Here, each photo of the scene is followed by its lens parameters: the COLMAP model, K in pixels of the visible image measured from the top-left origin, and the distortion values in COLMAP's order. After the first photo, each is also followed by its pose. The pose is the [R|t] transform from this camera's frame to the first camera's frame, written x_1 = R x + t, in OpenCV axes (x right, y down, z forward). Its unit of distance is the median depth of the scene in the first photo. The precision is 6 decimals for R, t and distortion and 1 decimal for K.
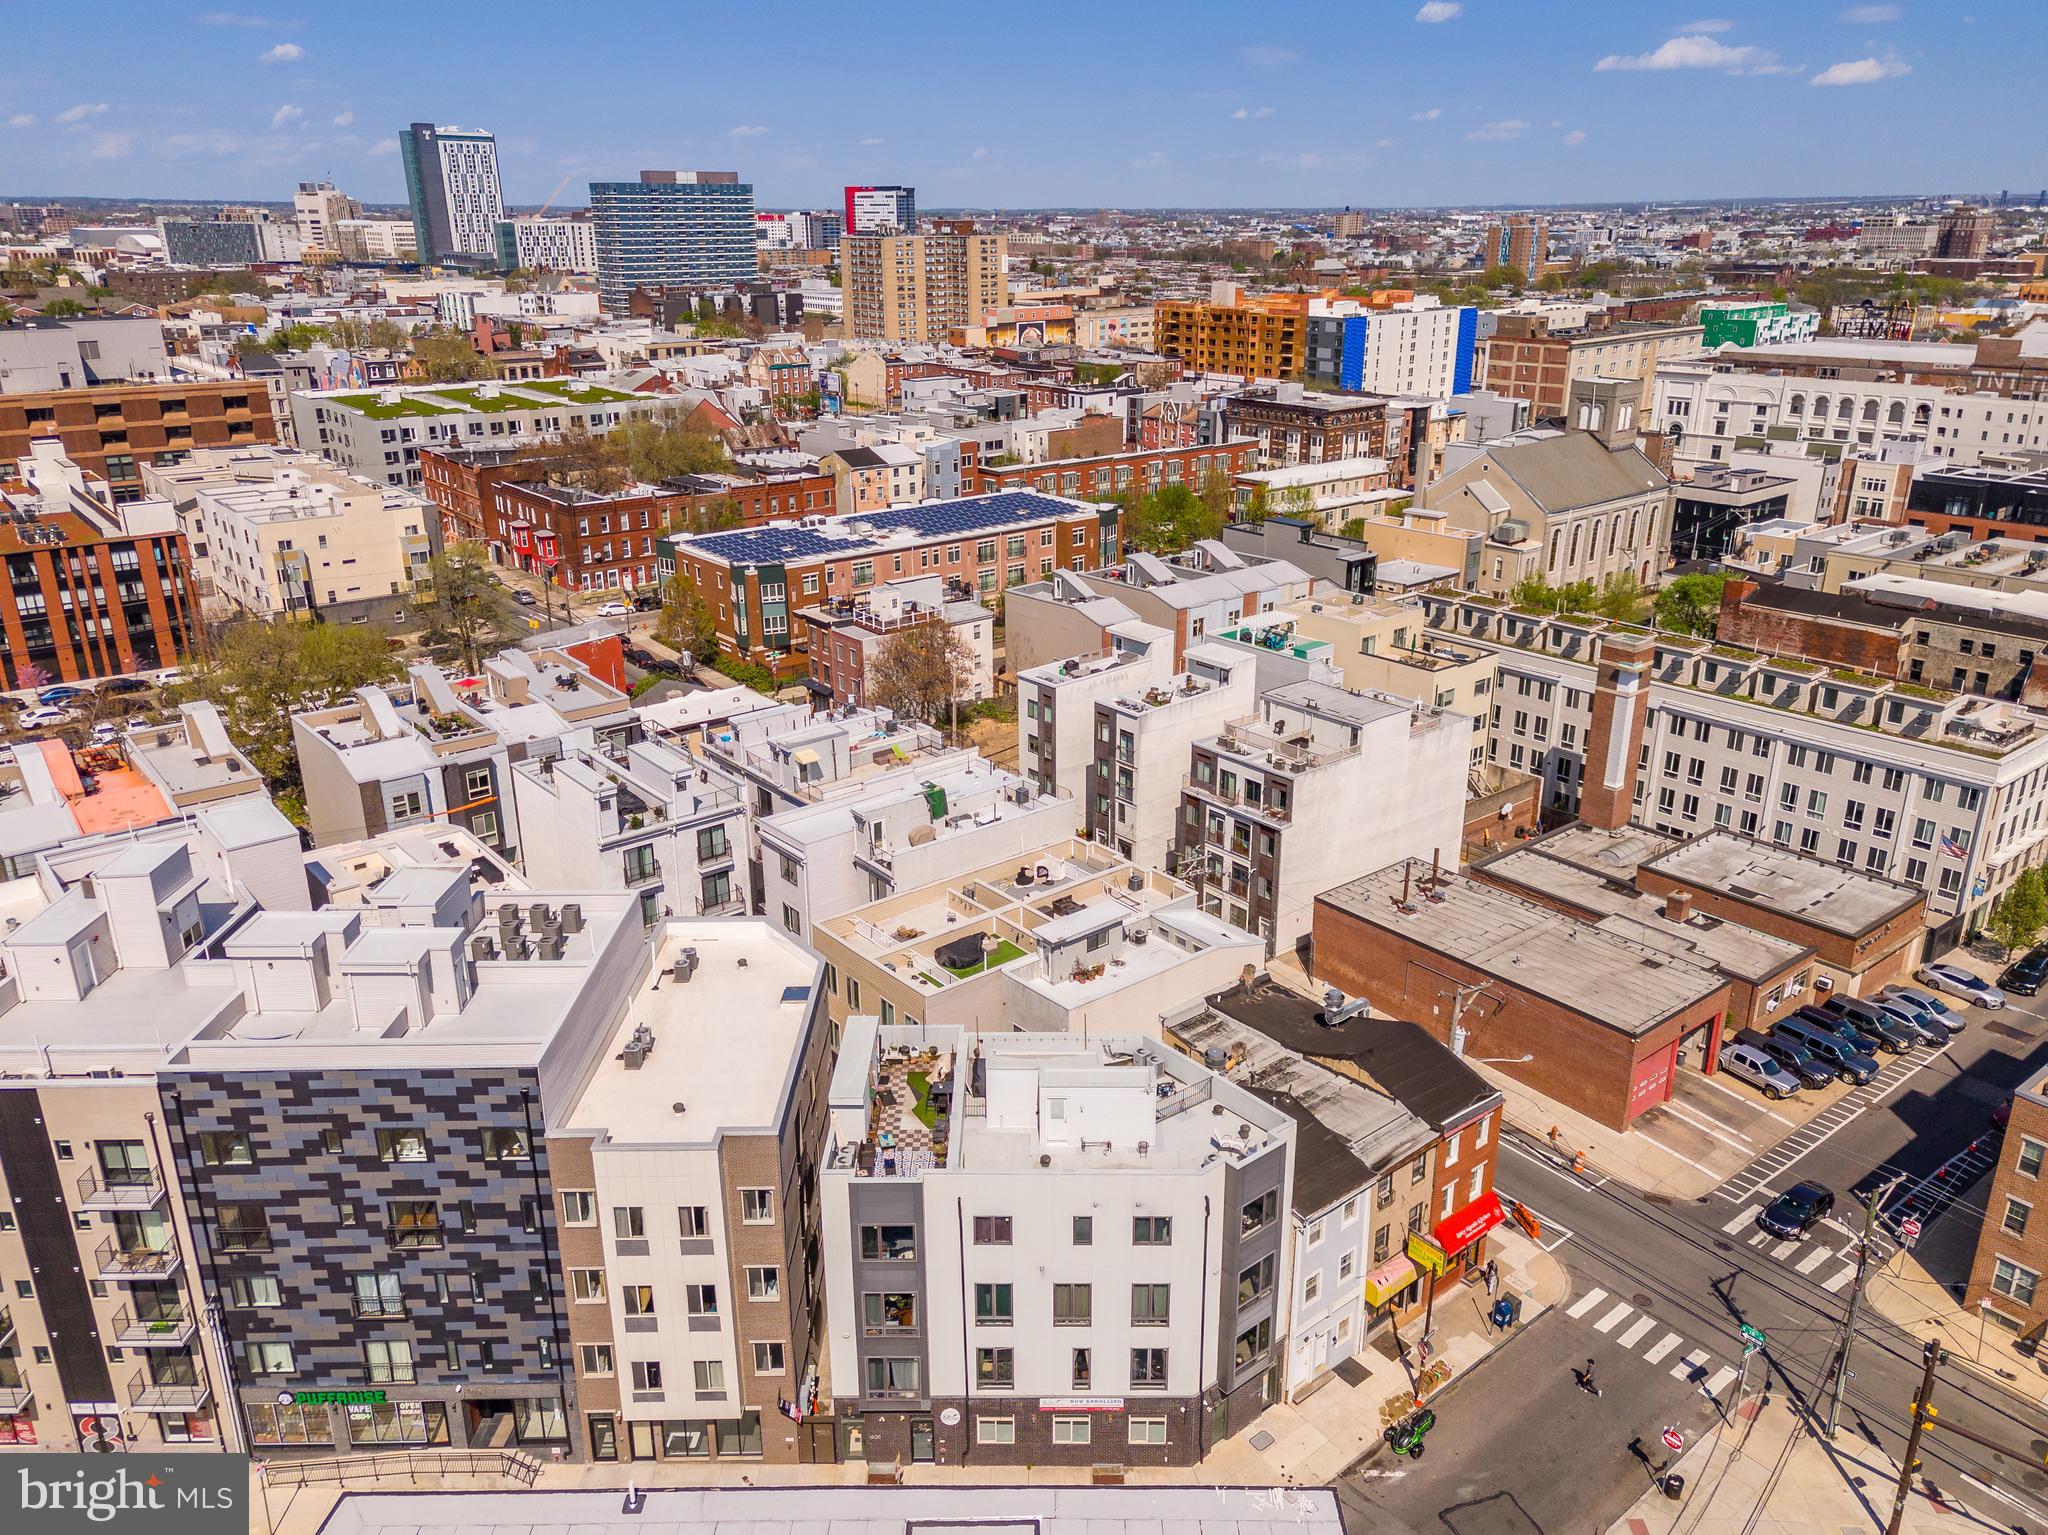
lens RADIAL K [[1489.8, 0, 1023.4], [0, 1489.8, 774.1], [0, 0, 1]] dist [0.075486, -0.040642]
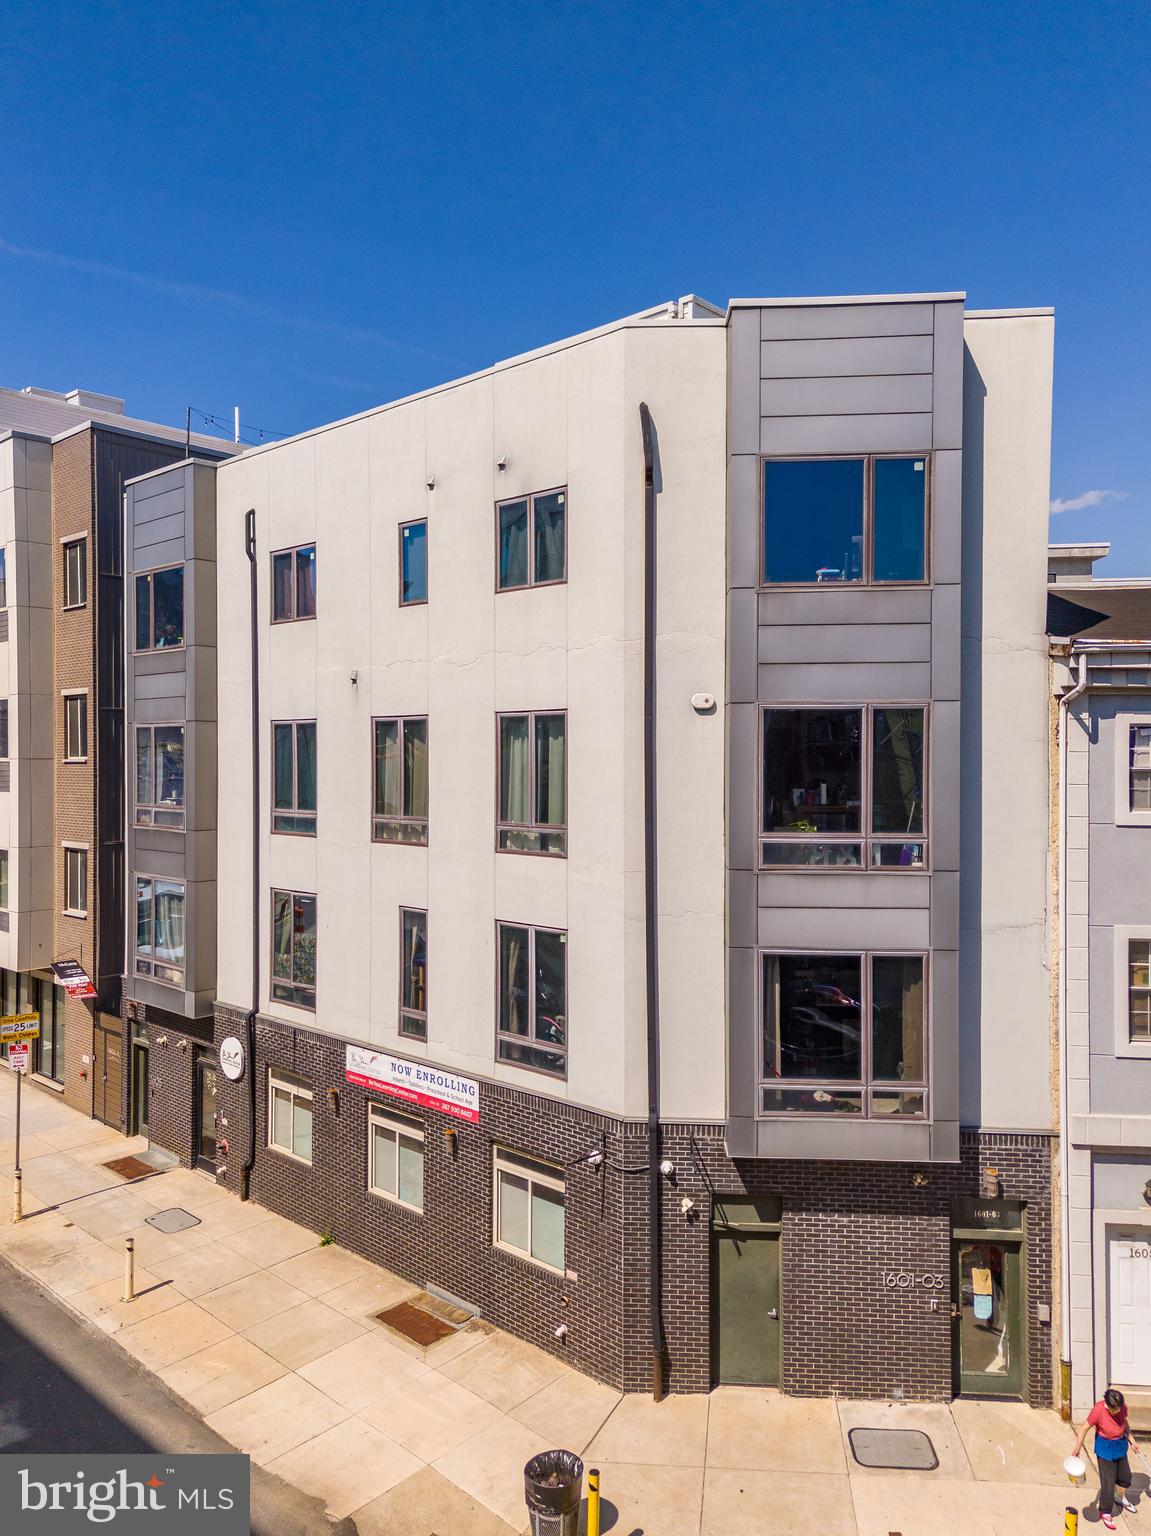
lens RADIAL K [[1117.4, 0, 575.0], [0, 1117.4, 760.0], [0, 0, 1]] dist [0.075486, -0.040642]
pose [[0.732634, 0.007700, -0.680580, 0.161984], [-0.243504, 0.936716, -0.251532, 0.240859], [0.635574, 0.350005, 0.688145, 0.475407]]
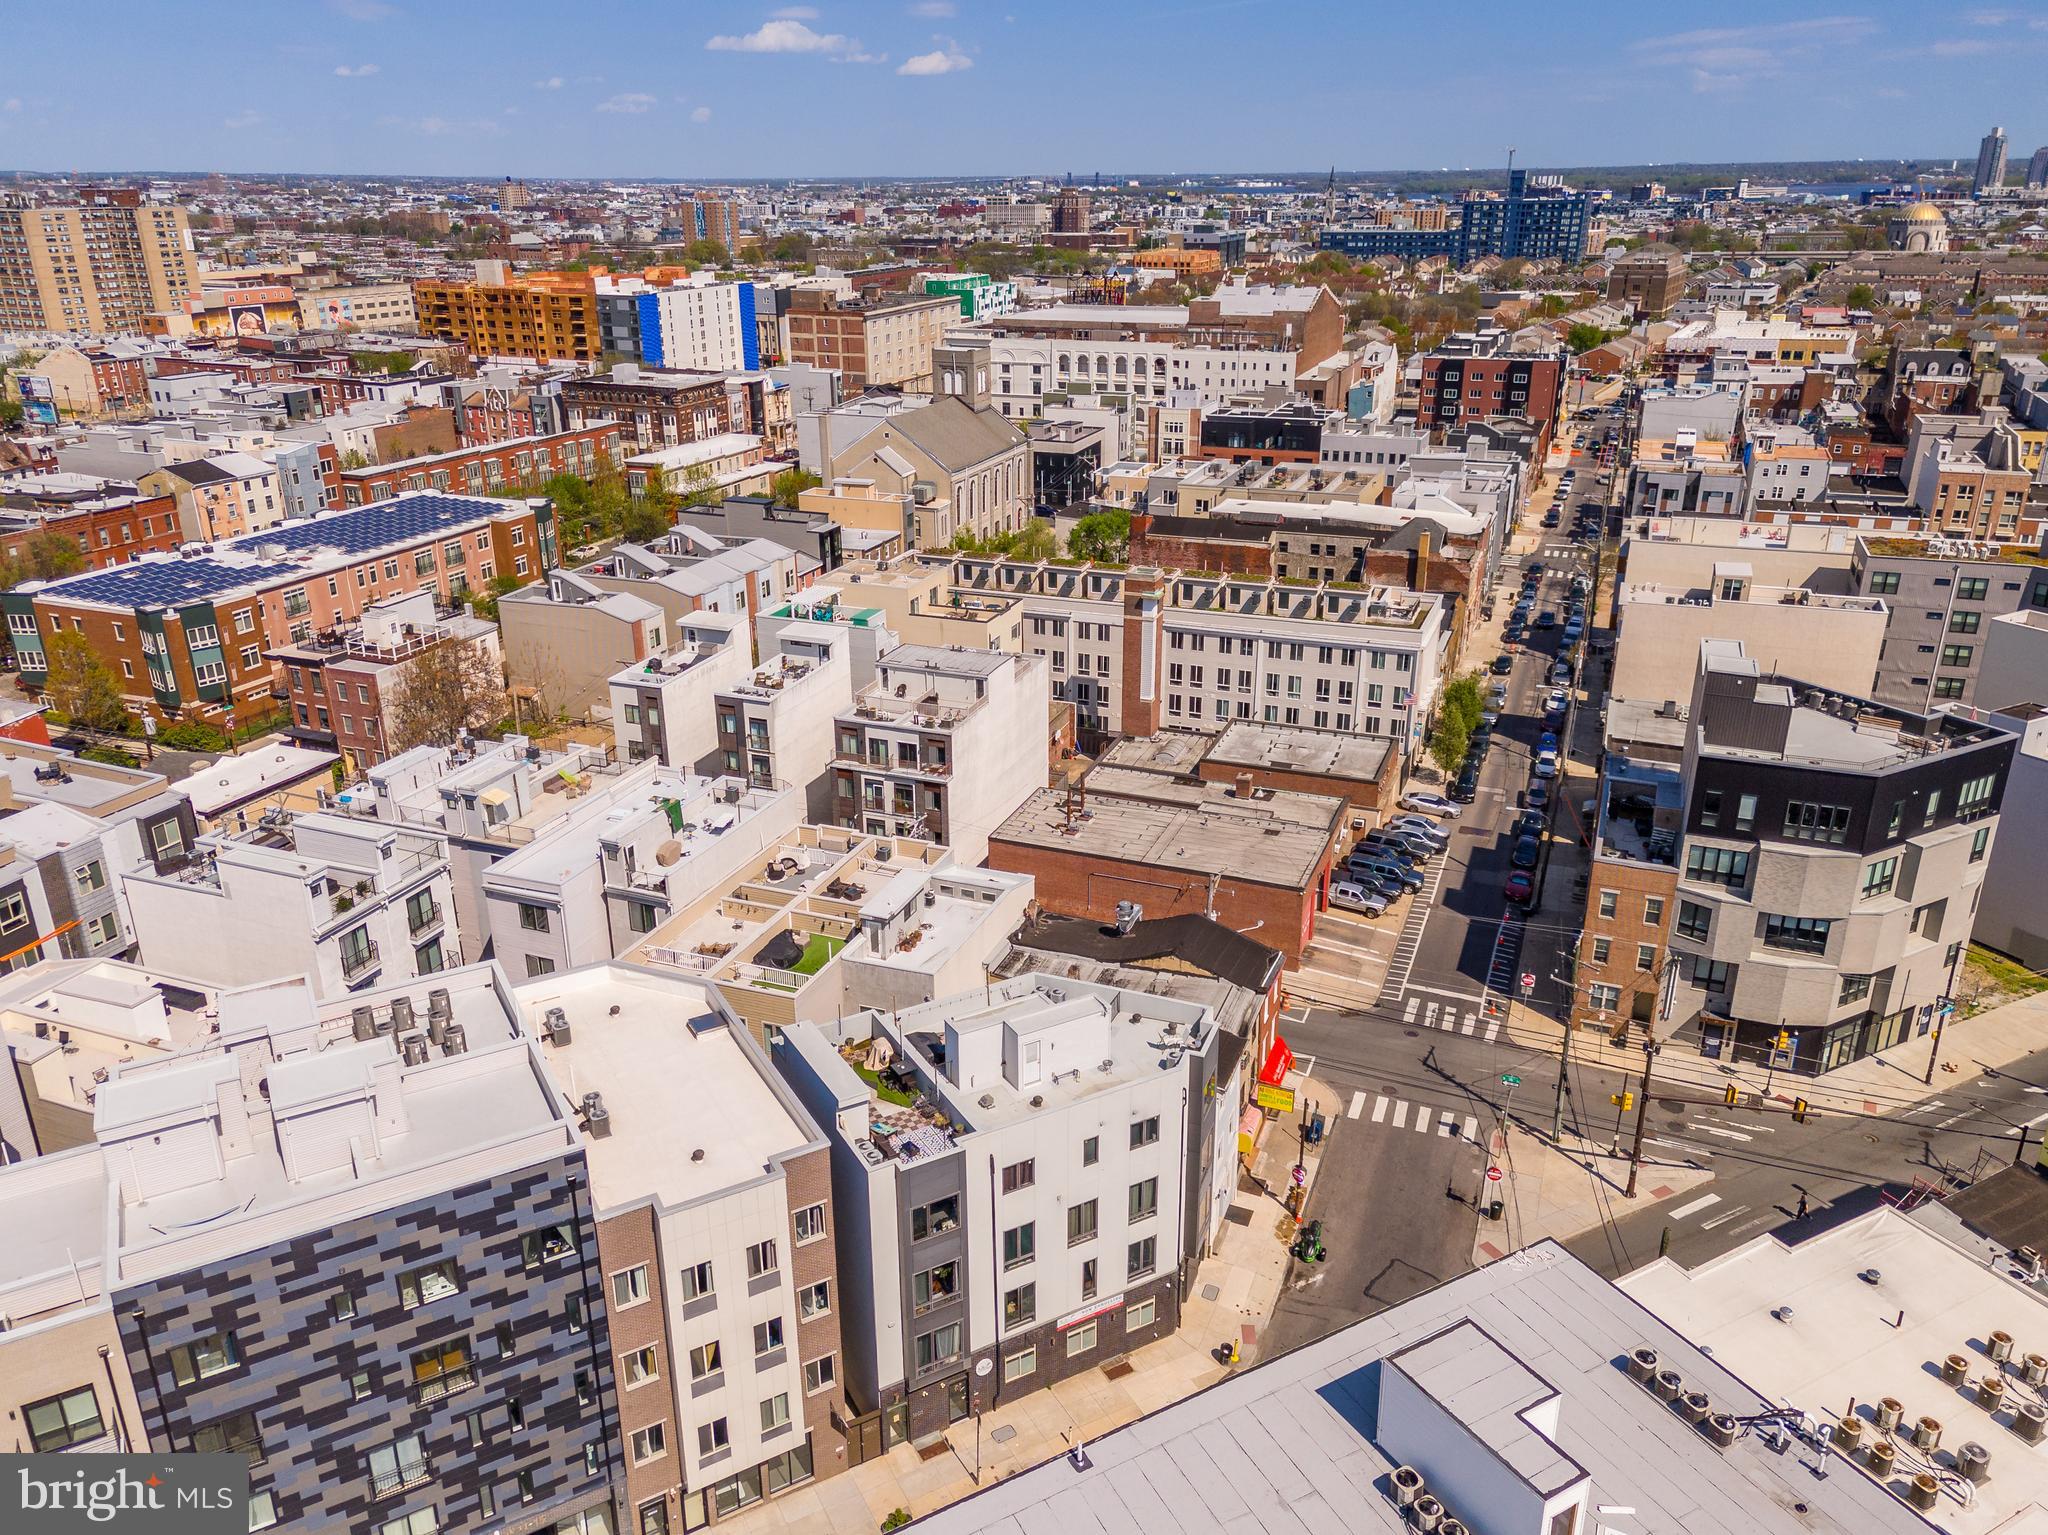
lens RADIAL K [[1489.8, 0, 1019.9], [0, 1489.8, 768.7], [0, 0, 1]] dist [0.075486, -0.040642]
pose [[0.873003, -0.178922, 0.453711, -0.256239], [0.173099, 0.983382, 0.054732, -0.021491], [-0.455964, 0.030756, 0.889467, 0.027020]]
